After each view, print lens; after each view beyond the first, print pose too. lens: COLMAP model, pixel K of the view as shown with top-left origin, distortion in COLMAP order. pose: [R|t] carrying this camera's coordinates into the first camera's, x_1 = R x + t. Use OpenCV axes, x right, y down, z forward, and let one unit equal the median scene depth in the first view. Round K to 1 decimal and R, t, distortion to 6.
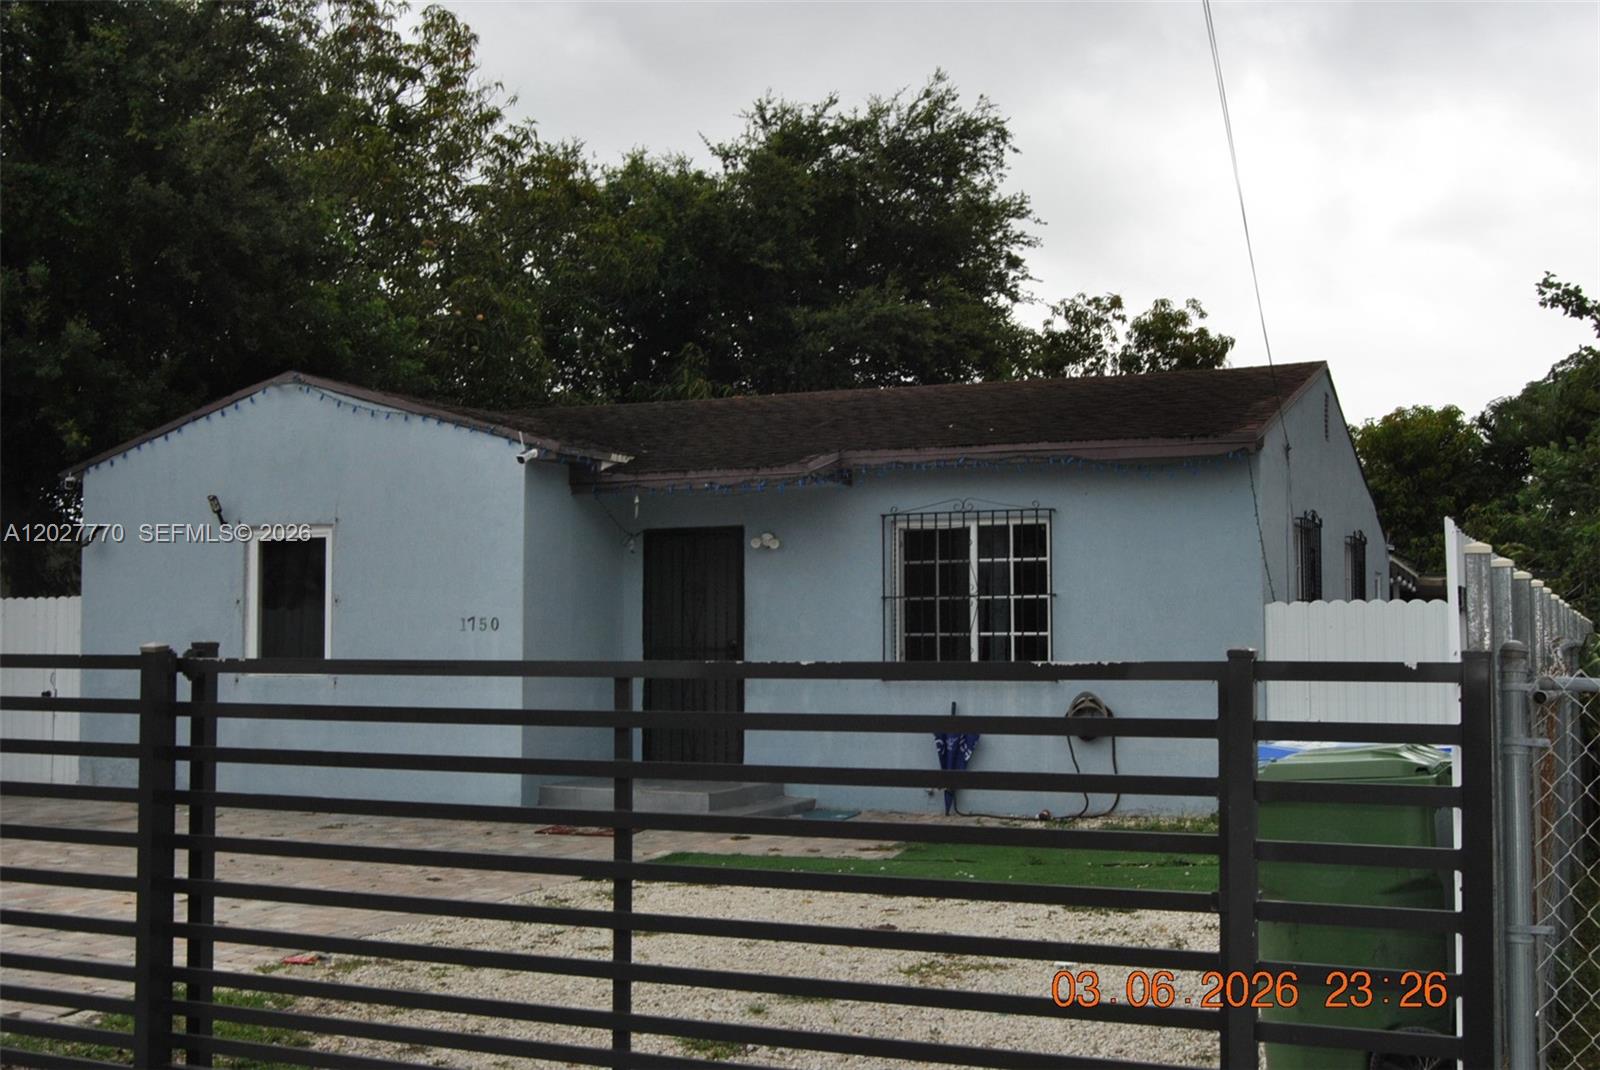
lens RADIAL K [[1813.3, 0, 822.6], [0, 1813.3, 530.8], [0, 0, 1]] dist [-0.068208, 0.035348]
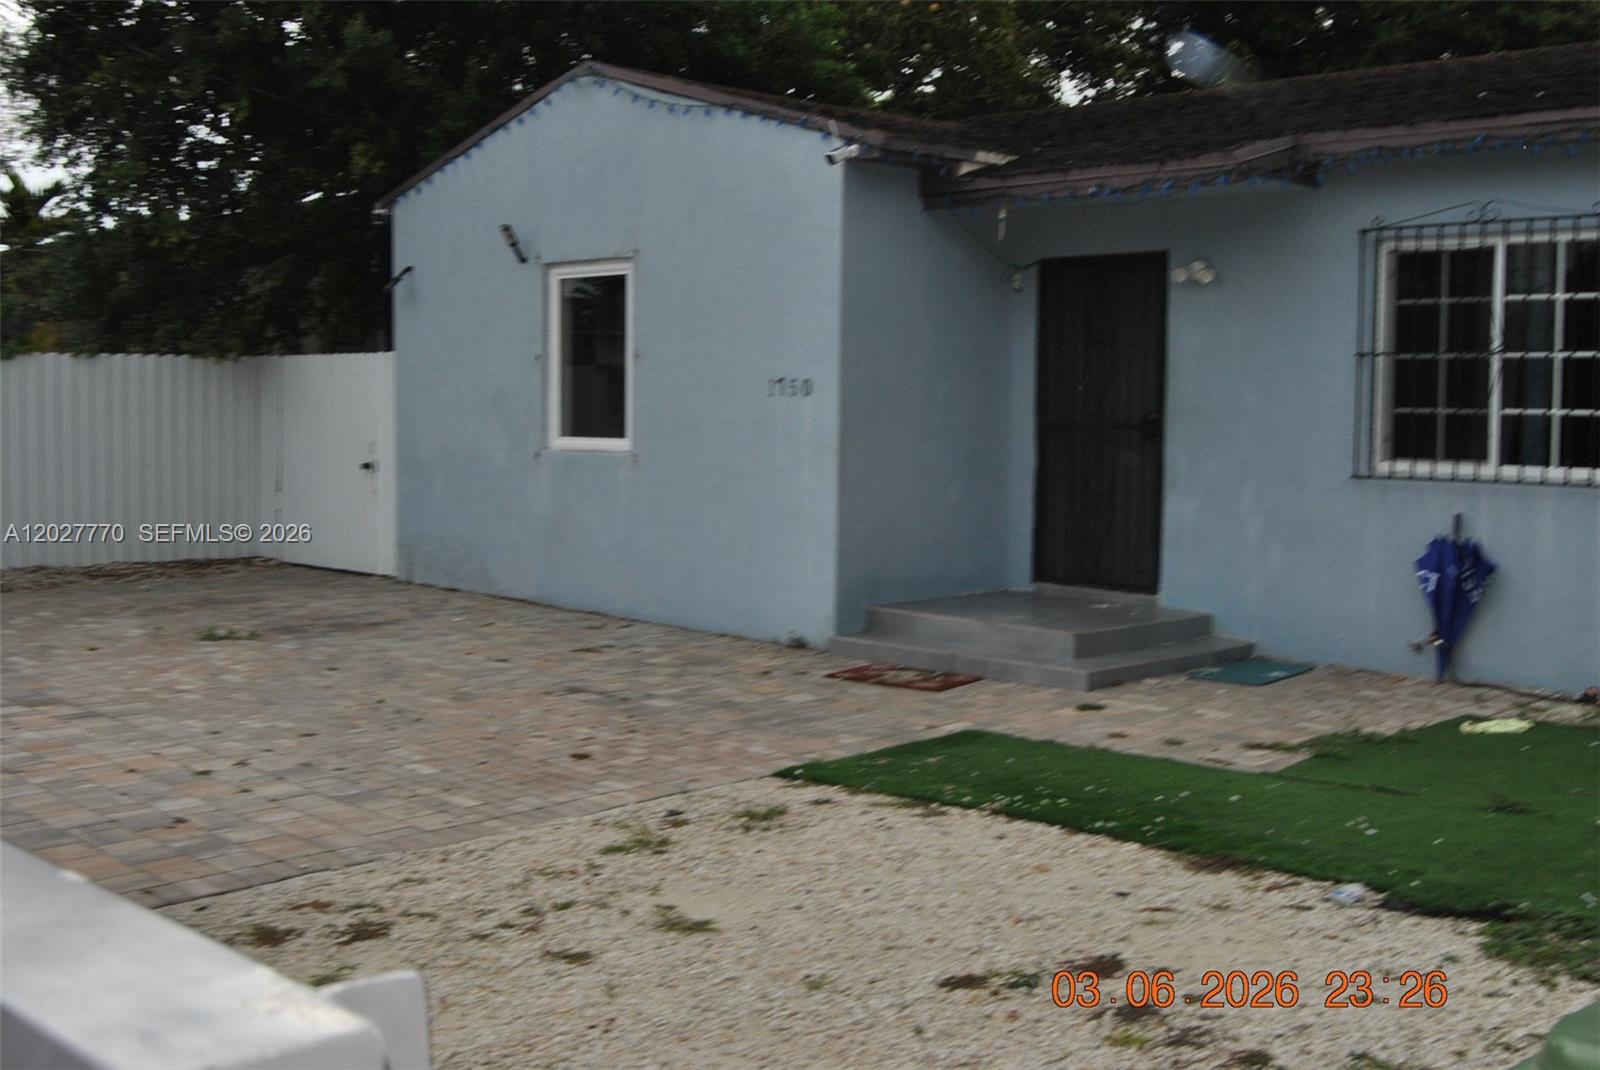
lens RADIAL K [[1801.2, 0, 818.1], [0, 1801.2, 537.5], [0, 0, 1]] dist [-0.072170, 0.033390]
pose [[0.932116, 0.039992, -0.359945, 0.089380], [0.008464, 0.991207, 0.132047, 0.015109], [0.362061, -0.126129, 0.923582, 0.312837]]
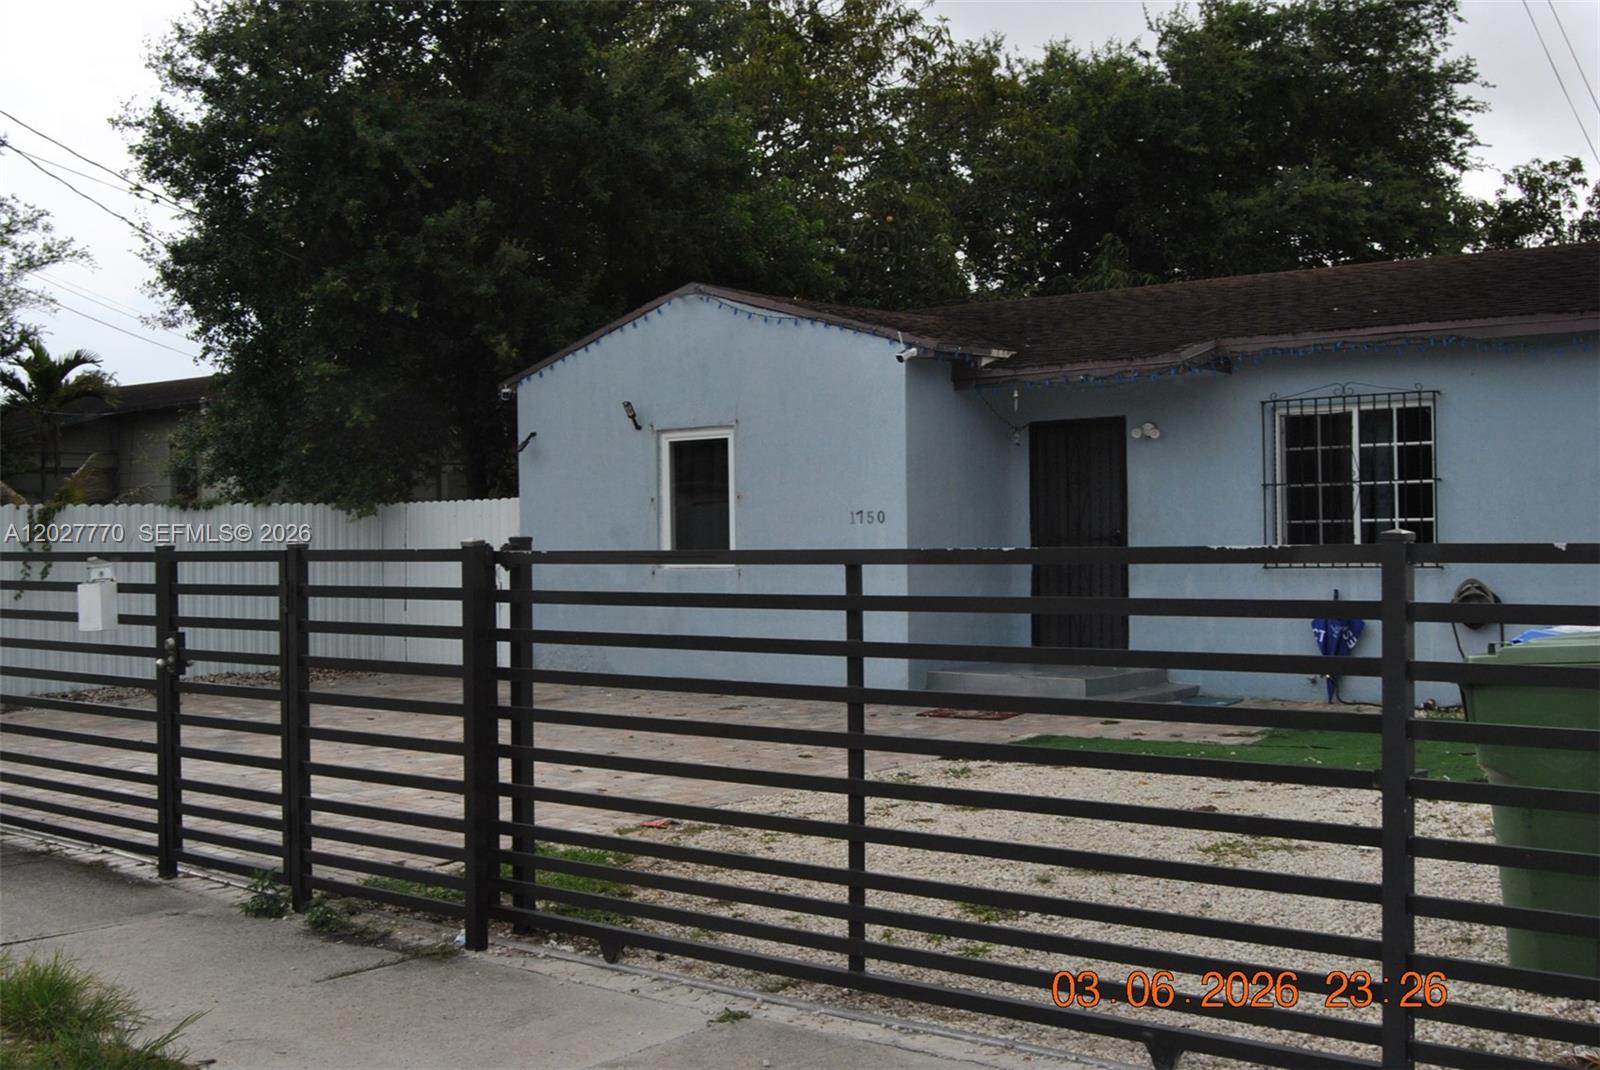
lens RADIAL K [[1813.3, 0, 822.6], [0, 1813.3, 530.8], [0, 0, 1]] dist [-0.068208, 0.035348]
pose [[0.965400, -0.011441, -0.260522, 0.058576], [0.026975, 0.998059, 0.056129, -0.000231], [0.259374, -0.061214, 0.963835, -0.018855]]
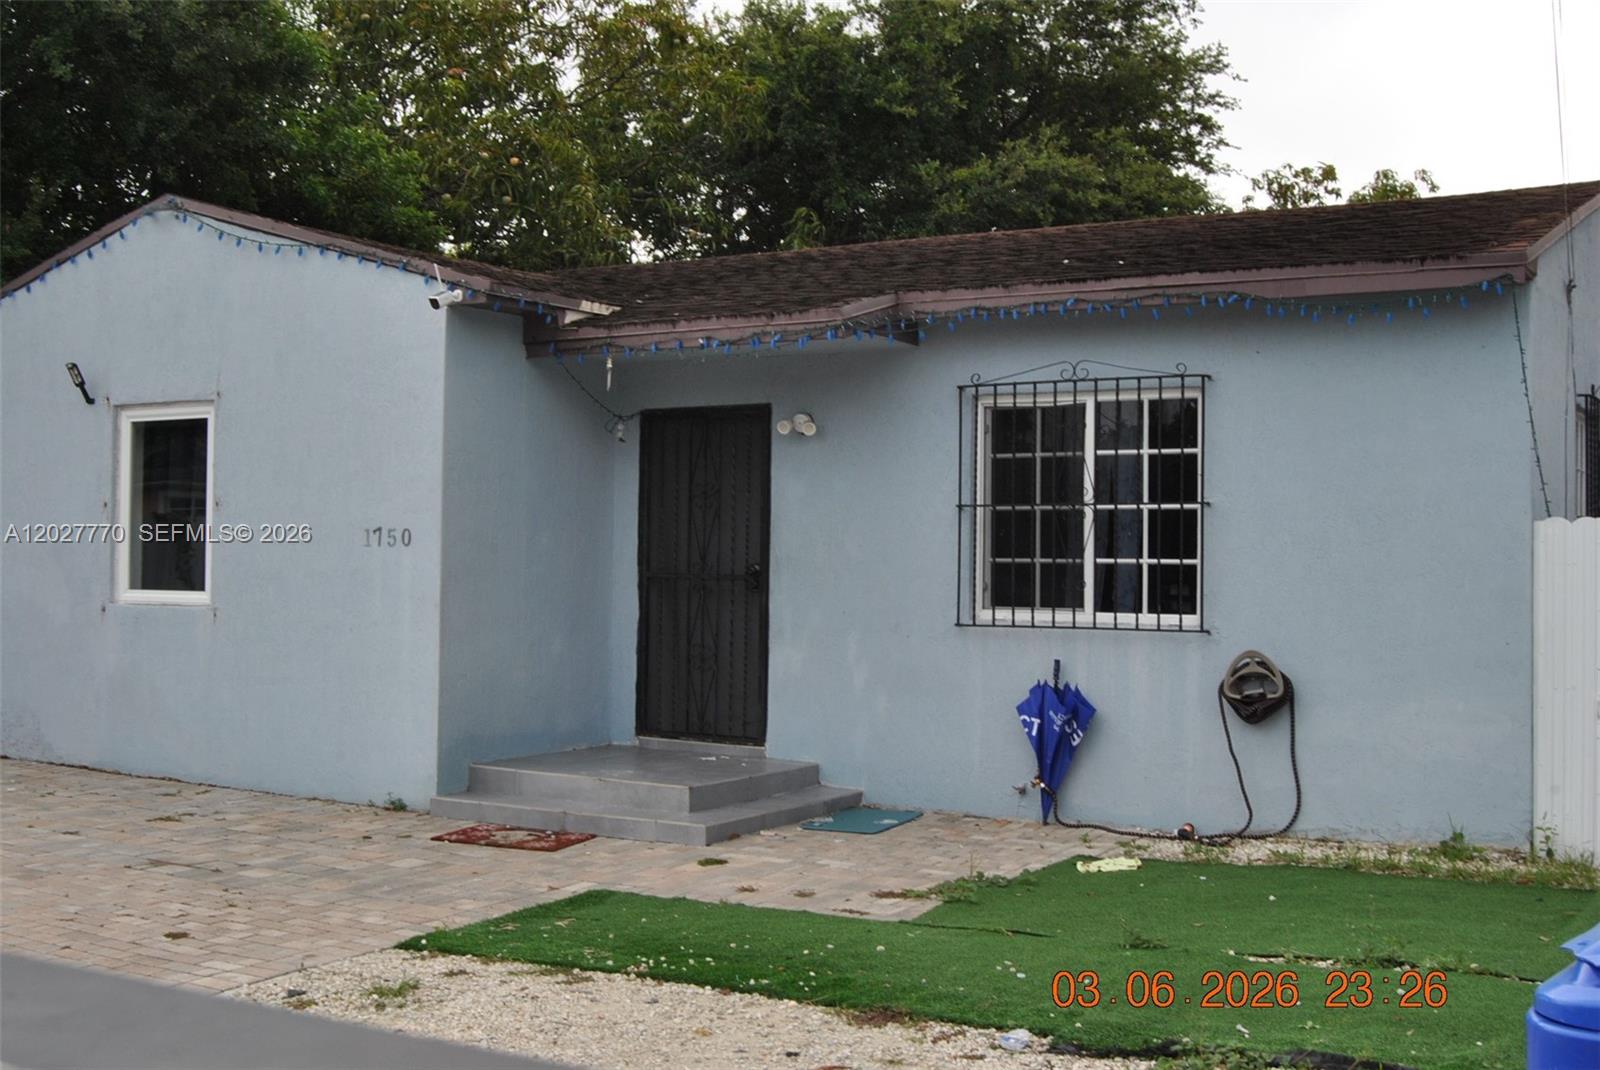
lens RADIAL K [[1796.0, 0, 818.1], [0, 1796.0, 534.7], [0, 0, 1]] dist [-0.073908, 0.034495]
pose [[0.992645, 0.012364, -0.120429, 0.063693], [-0.007103, 0.999005, 0.044020, 0.018232], [0.120854, -0.042841, 0.991745, 0.319858]]
